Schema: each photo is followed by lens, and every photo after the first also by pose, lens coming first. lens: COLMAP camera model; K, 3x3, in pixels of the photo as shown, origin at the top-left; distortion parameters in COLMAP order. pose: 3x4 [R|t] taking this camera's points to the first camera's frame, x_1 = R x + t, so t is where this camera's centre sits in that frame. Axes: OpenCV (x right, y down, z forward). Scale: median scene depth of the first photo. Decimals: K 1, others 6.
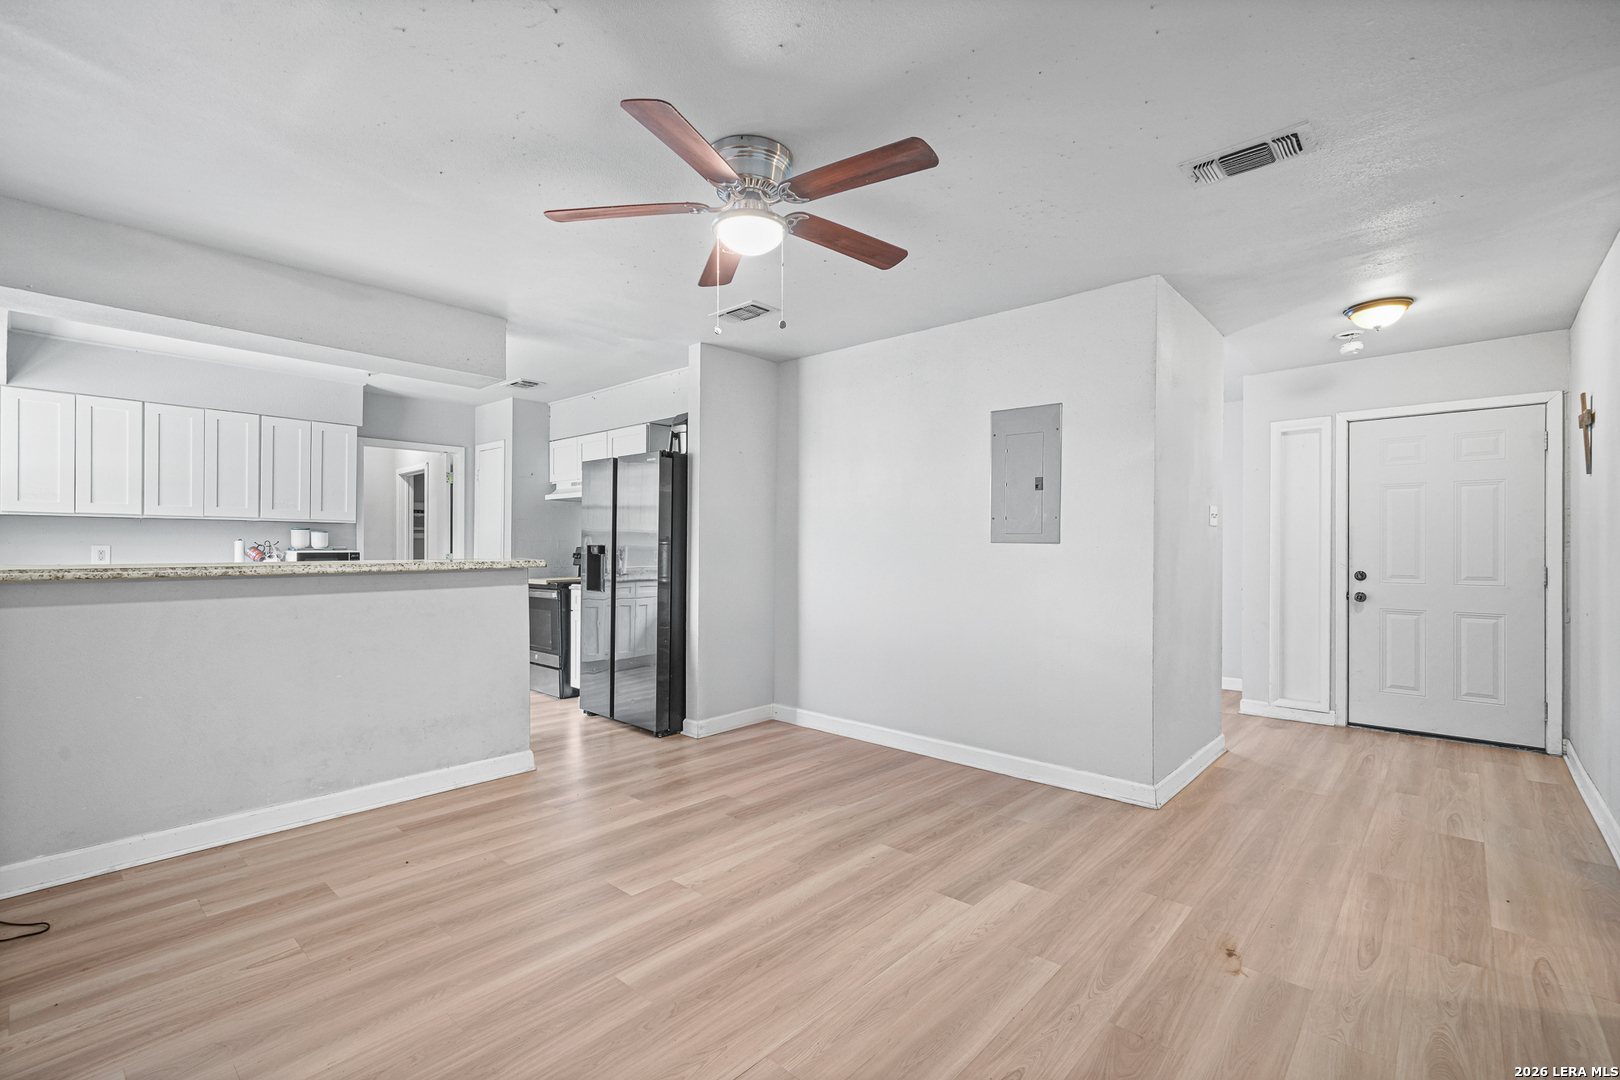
lens RADIAL K [[717.8, 0, 805.2], [0, 717.8, 545.0], [0, 0, 1]] dist [0.008910, 0.000085]
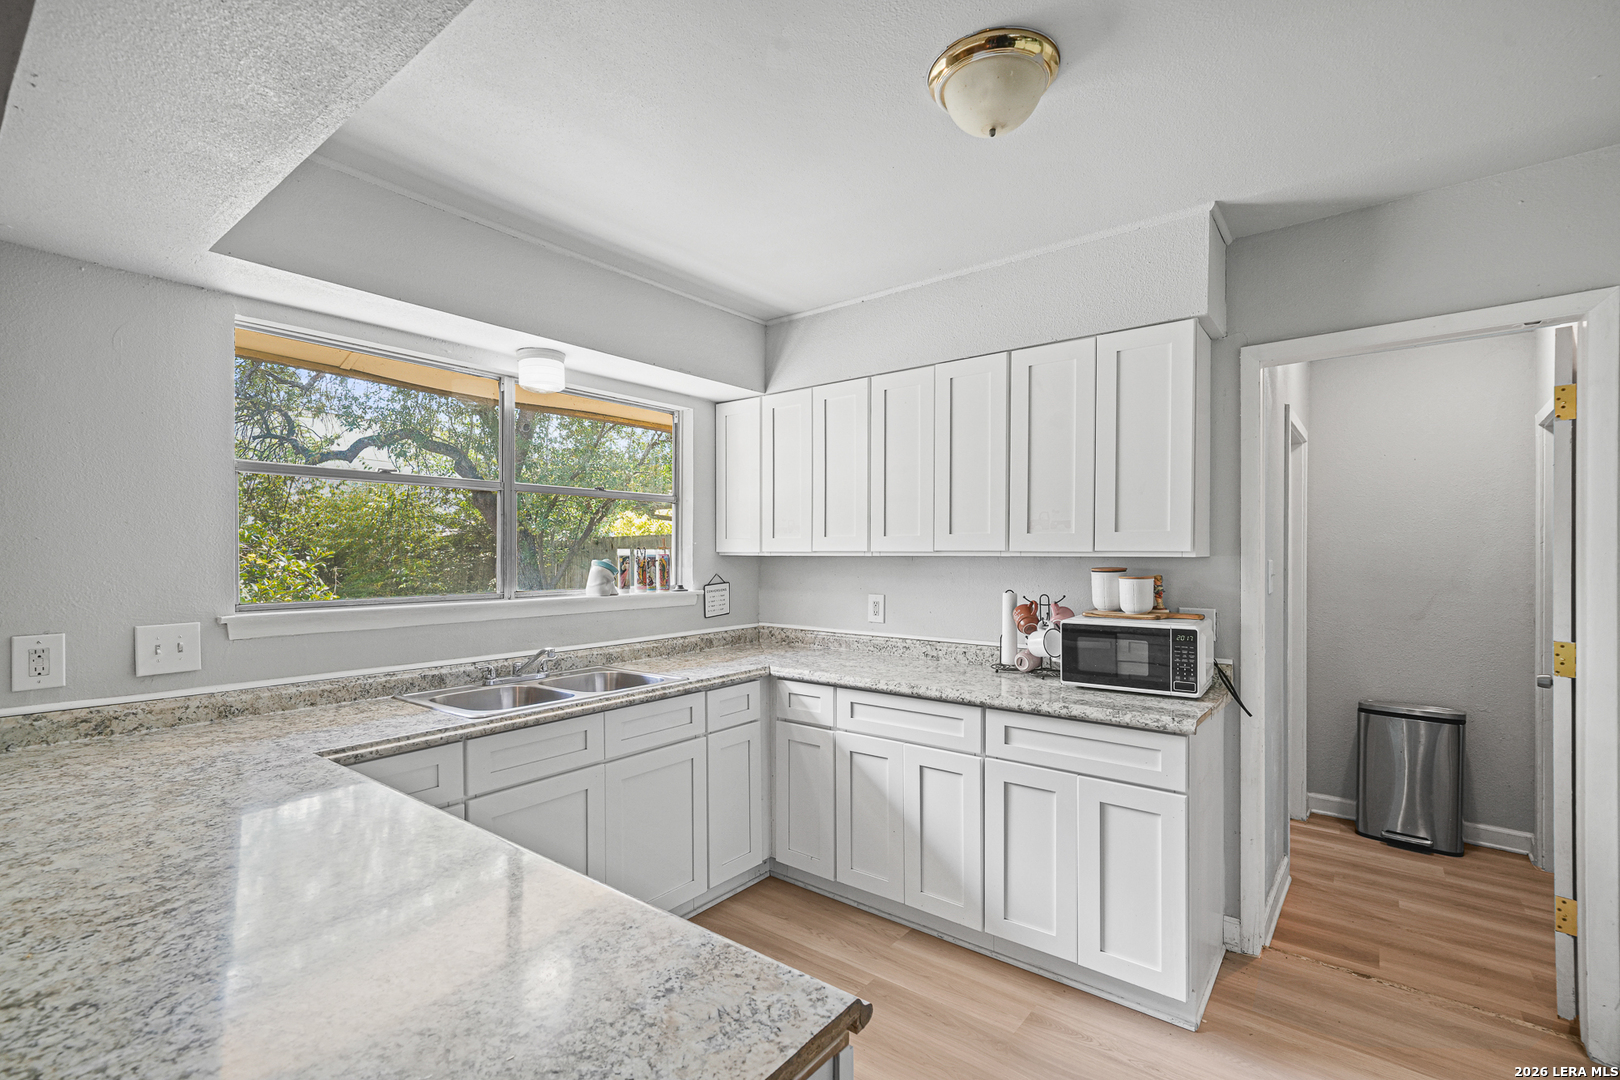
lens RADIAL K [[717.8, 0, 812.1], [0, 717.8, 556.8], [0, 0, 1]] dist [0.008910, 0.000085]
pose [[0.074417, 0.000132, -0.997227, -0.431920], [0.004886, 0.999988, 0.000497, -0.058811], [0.997215, -0.004910, 0.074416, 1.388526]]
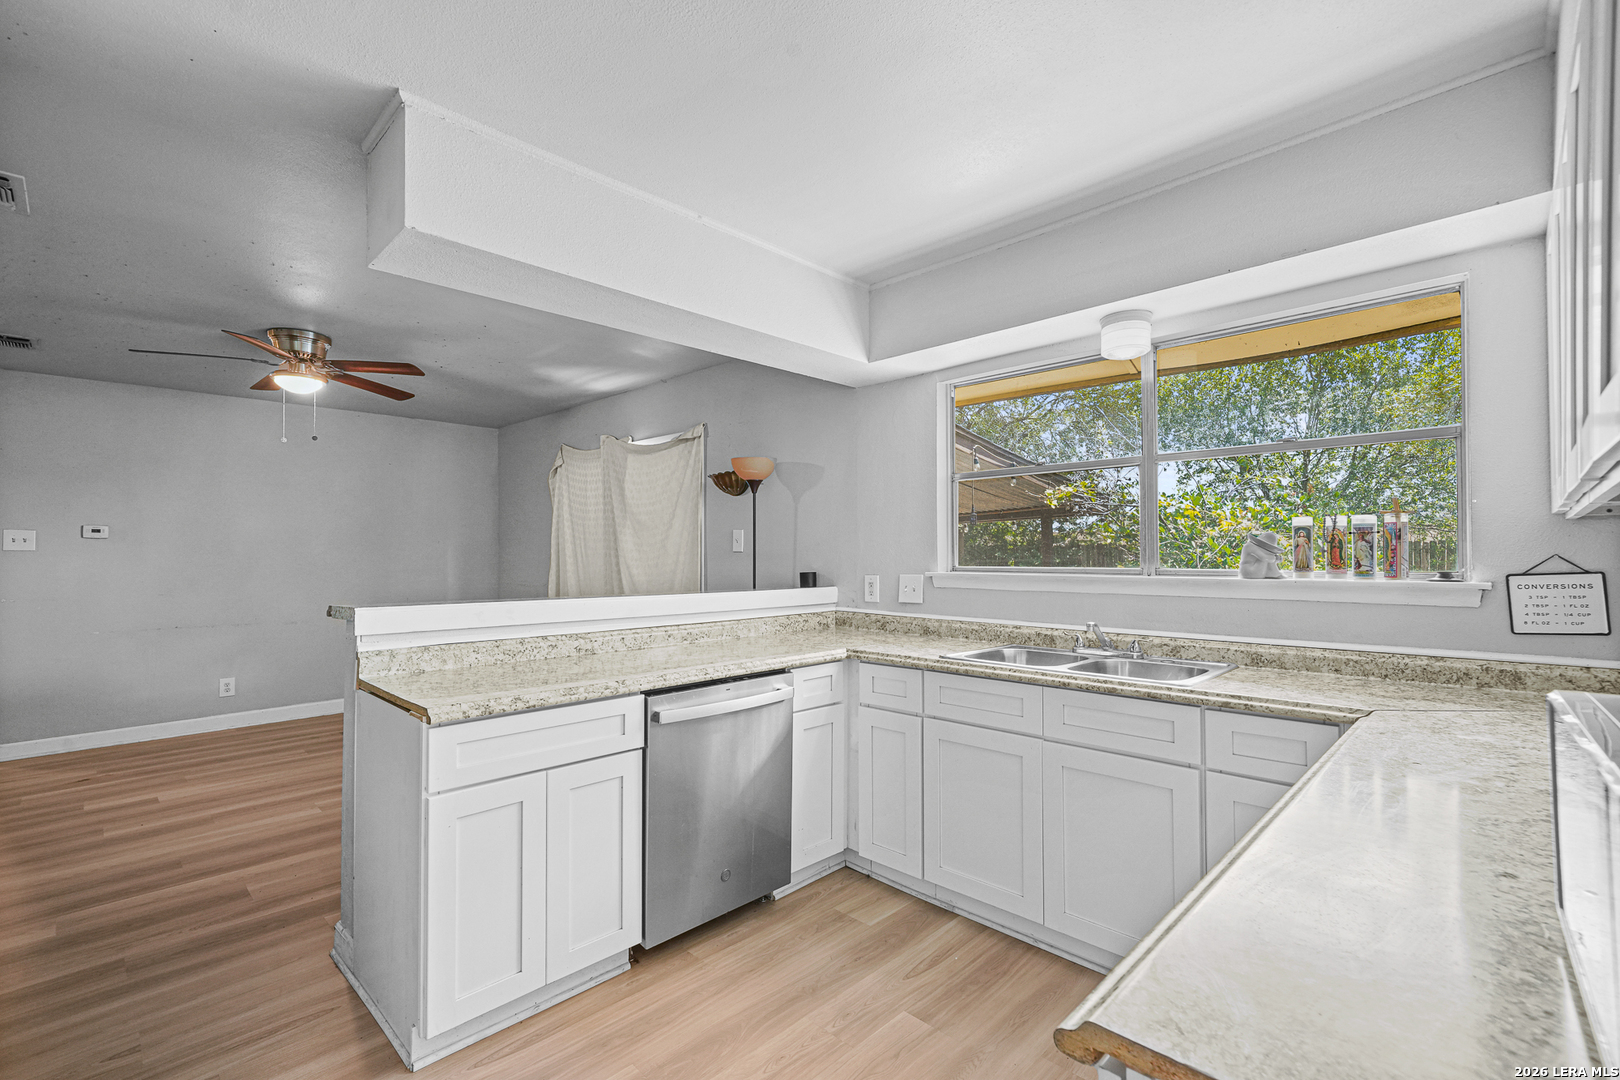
lens RADIAL K [[717.8, 0, 804.7], [0, 717.8, 546.3], [0, 0, 1]] dist [0.008910, 0.000085]
pose [[-0.998999, 0.000560, 0.044732, -0.995139], [-0.000083, 0.999896, -0.014390, -0.029491], [-0.044736, -0.014379, -0.998895, 1.977405]]
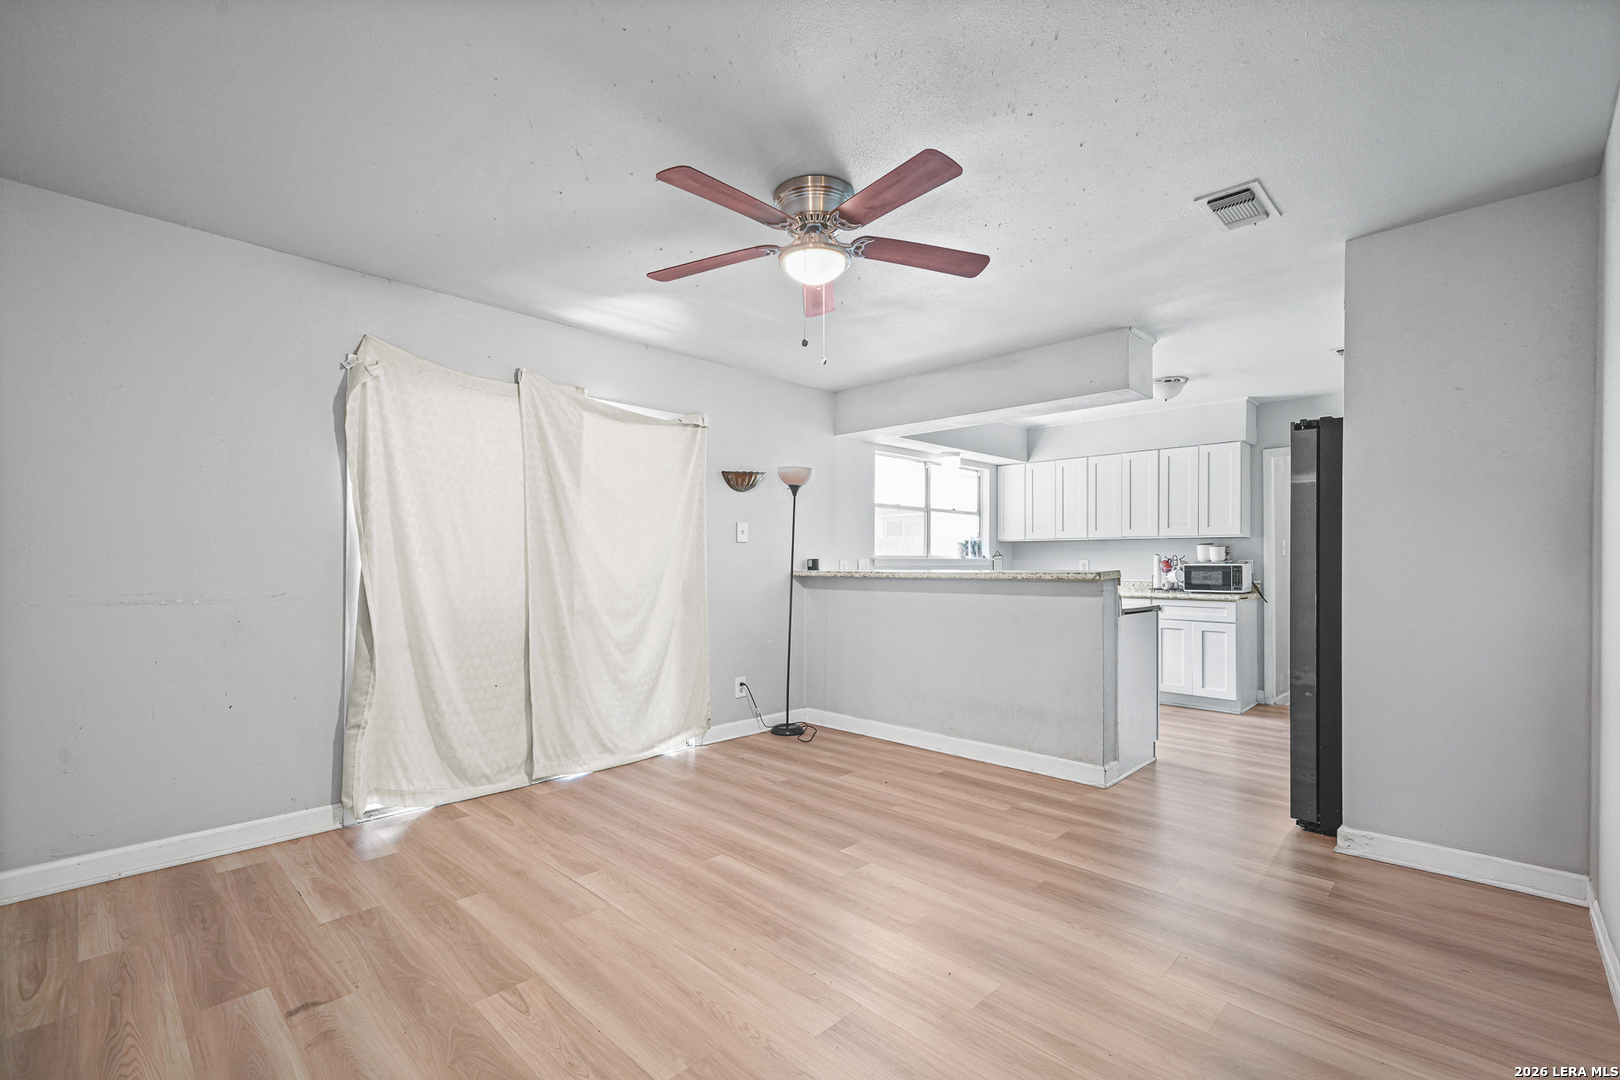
lens RADIAL K [[717.8, 0, 808.4], [0, 717.8, 556.9], [0, 0, 1]] dist [0.008910, 0.000085]
pose [[-0.037400, -0.009328, -0.999257, 0.757713], [0.004715, 0.999944, -0.009511, 0.008877], [0.999289, -0.005067, -0.037354, 0.789077]]
